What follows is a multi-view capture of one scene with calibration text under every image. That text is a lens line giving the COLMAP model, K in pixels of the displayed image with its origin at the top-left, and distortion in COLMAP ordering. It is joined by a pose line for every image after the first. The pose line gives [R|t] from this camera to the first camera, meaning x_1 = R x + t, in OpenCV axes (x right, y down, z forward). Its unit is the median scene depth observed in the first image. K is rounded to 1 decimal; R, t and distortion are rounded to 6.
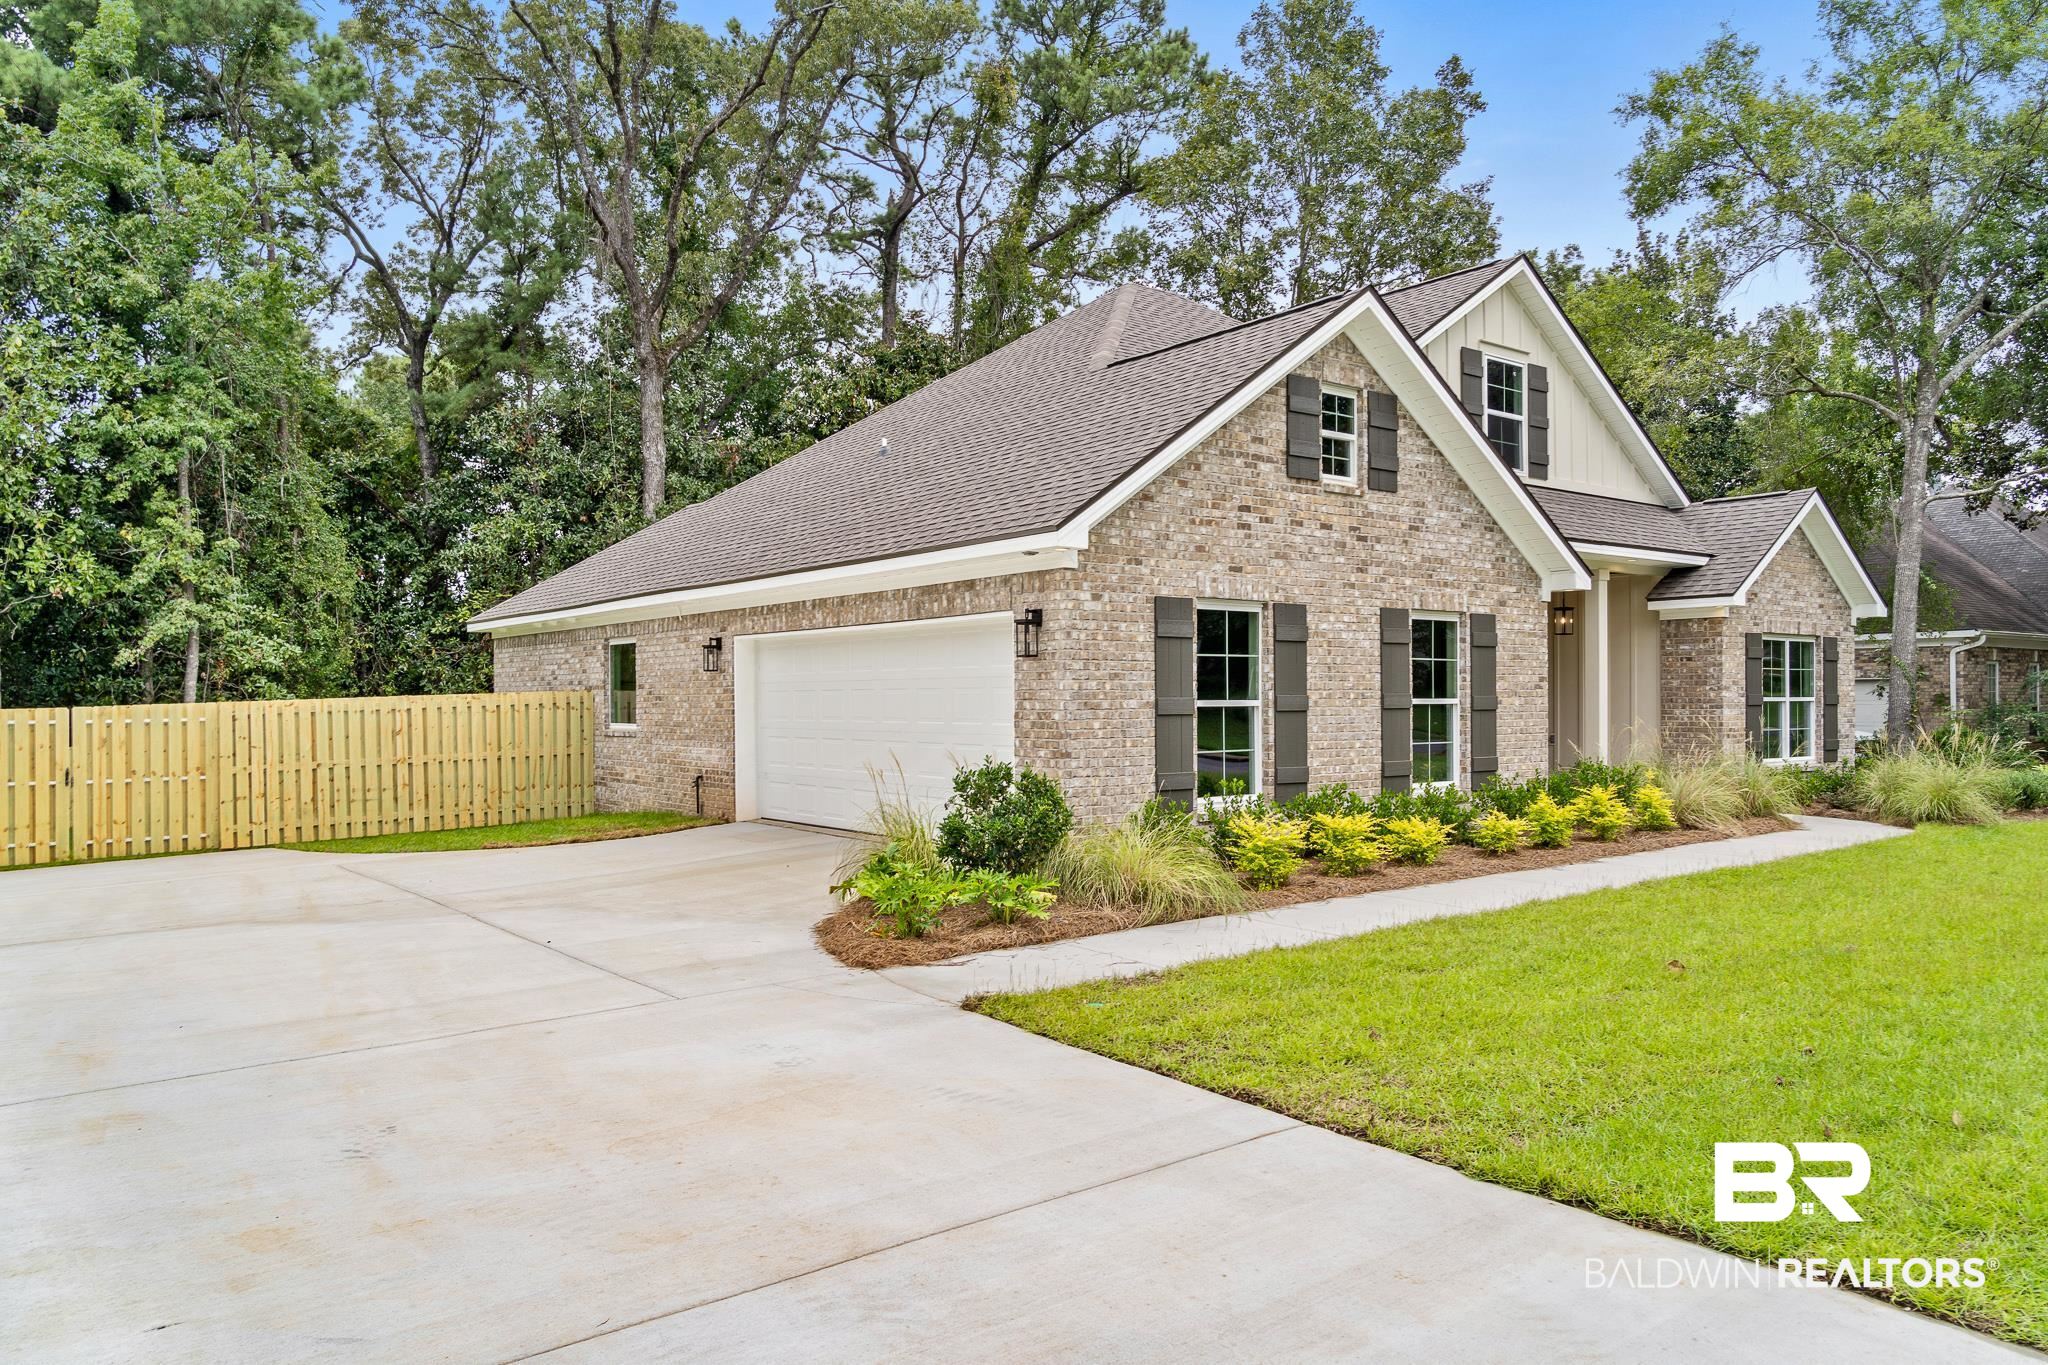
lens RADIAL K [[1414.7, 0, 1025.2], [0, 1414.7, 687.9], [0, 0, 1]] dist [-0.002443, -0.000205]
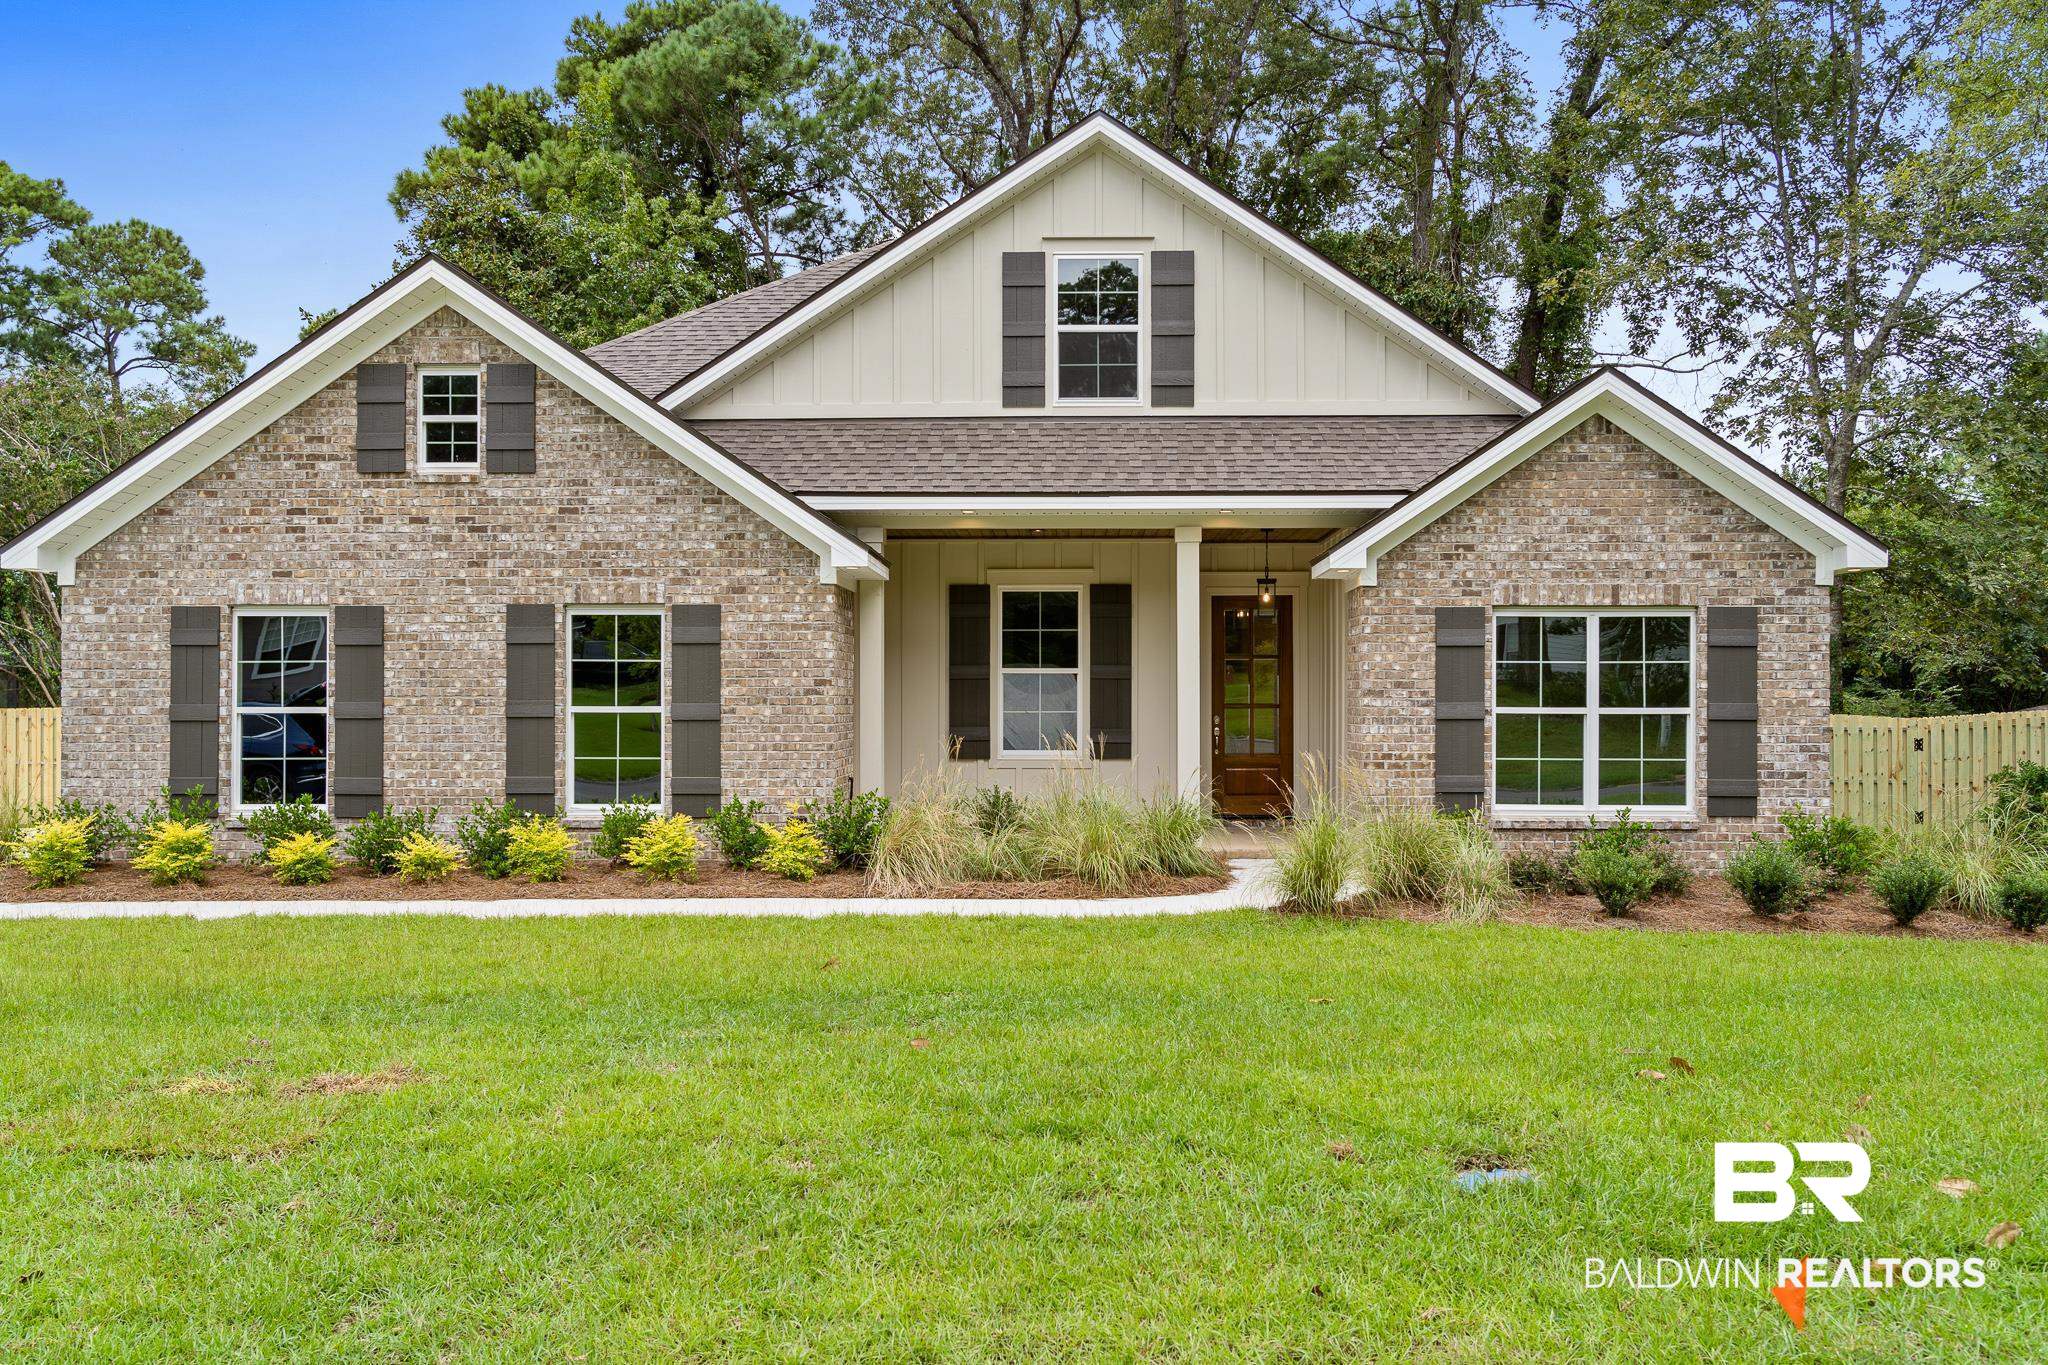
lens RADIAL K [[1612.4, 0, 1029.7], [0, 1612.4, 677.9], [0, 0, 1]] dist [0.000014, 0.000877]
pose [[0.772126, -0.005044, -0.635449, 1.211109], [0.002275, 0.999984, -0.005174, -0.004532], [0.635465, 0.002550, 0.772125, 0.445466]]
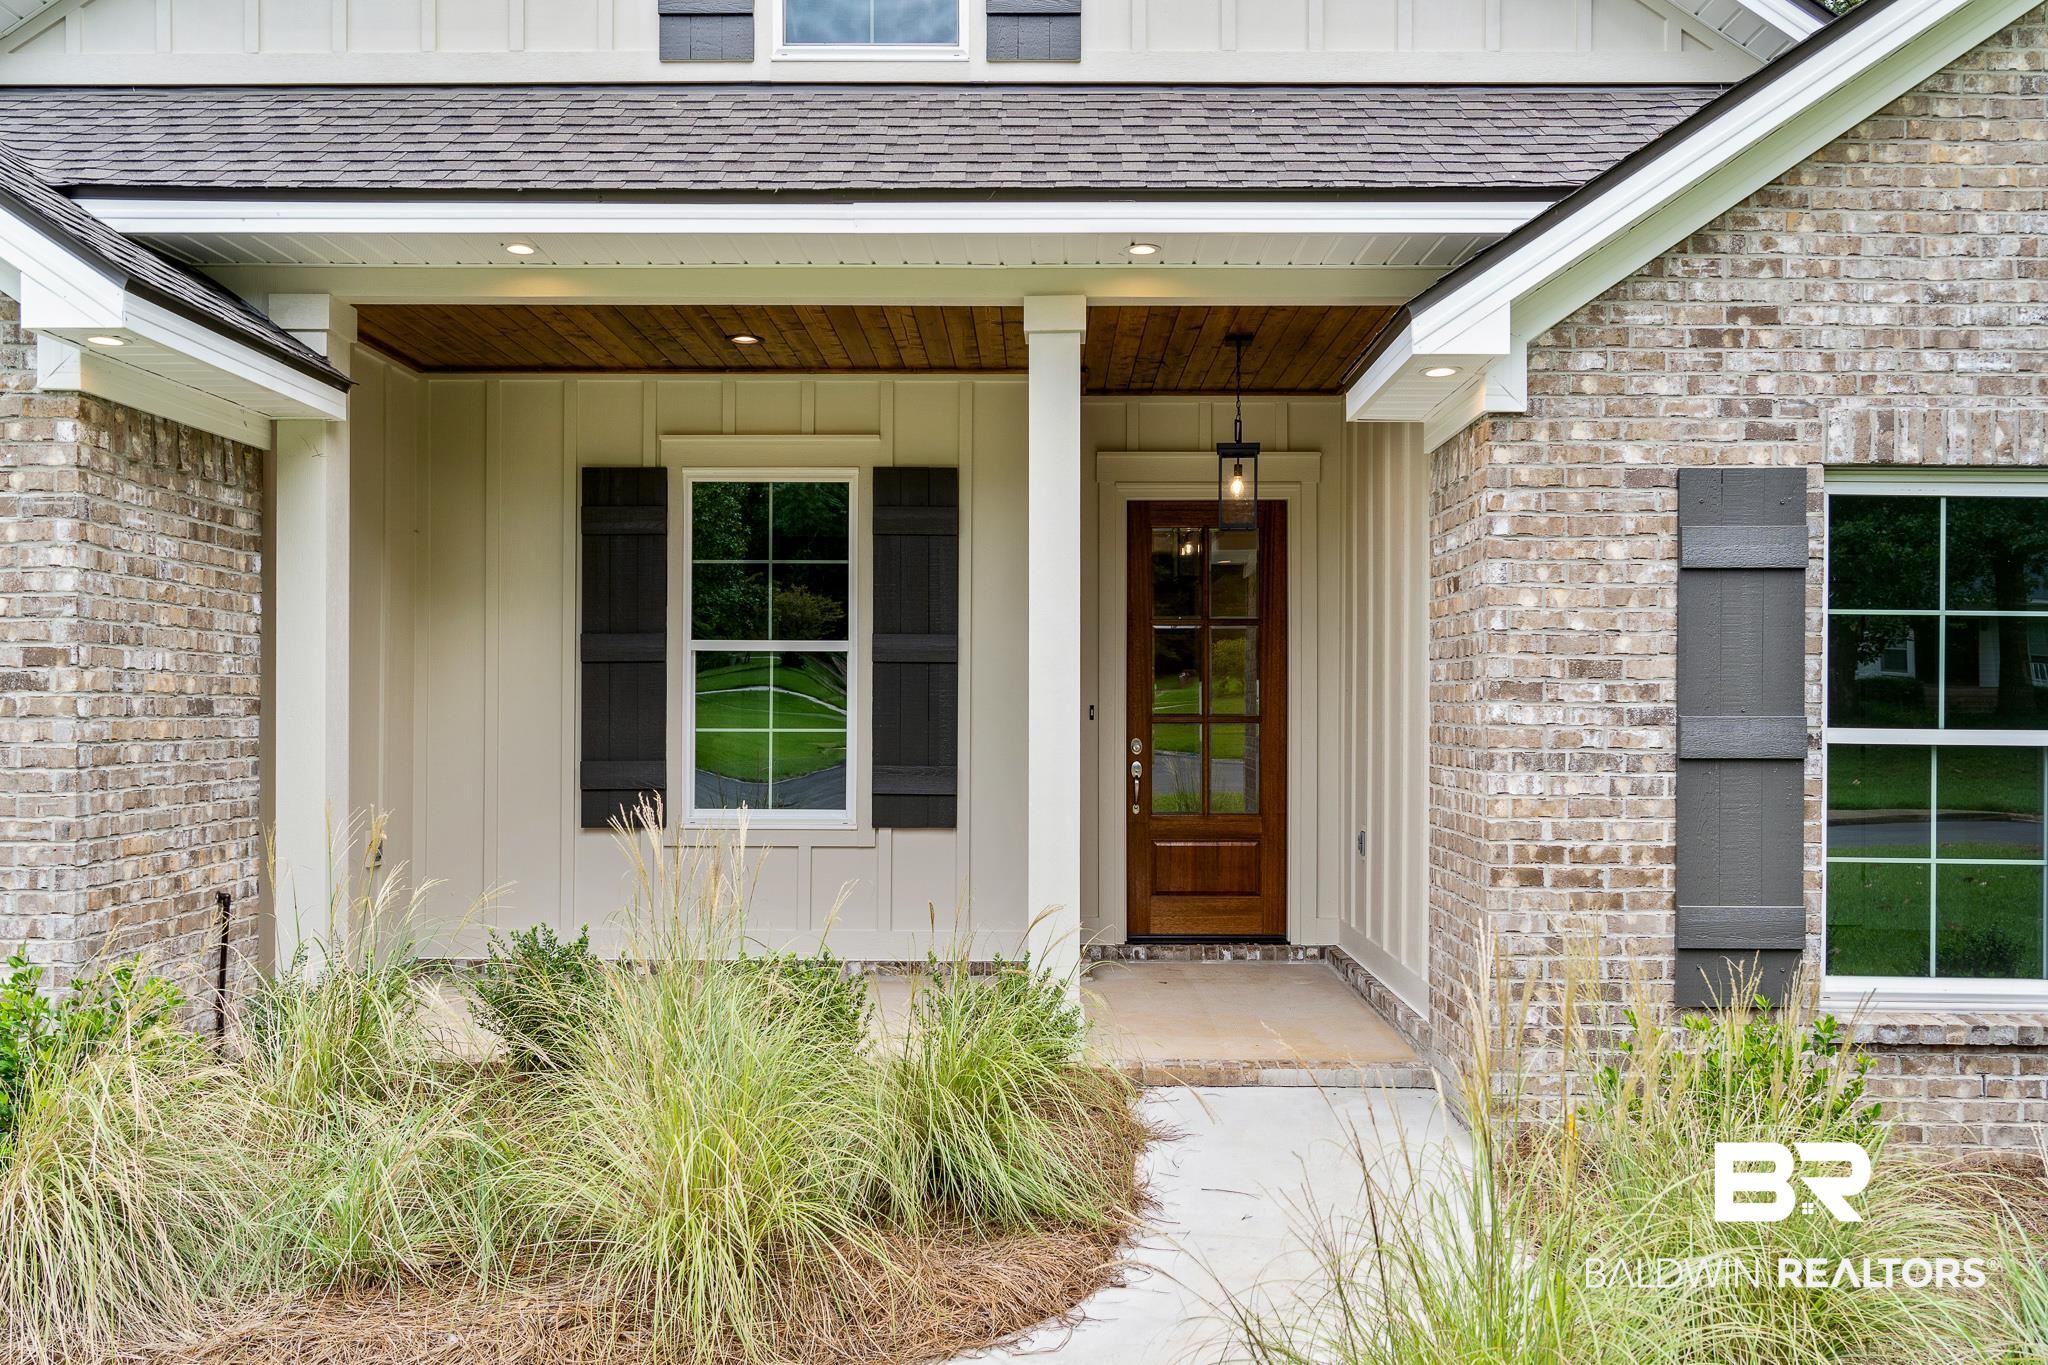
lens RADIAL K [[1523.7, 0, 1021.3], [0, 1523.7, 696.6], [0, 0, 1]] dist [0.013375, 0.001134]
pose [[0.778874, 0.002323, -0.627176, 0.850462], [-0.000952, 0.999996, 0.002522, 0.001265], [0.627180, -0.001367, 0.778873, 1.038159]]
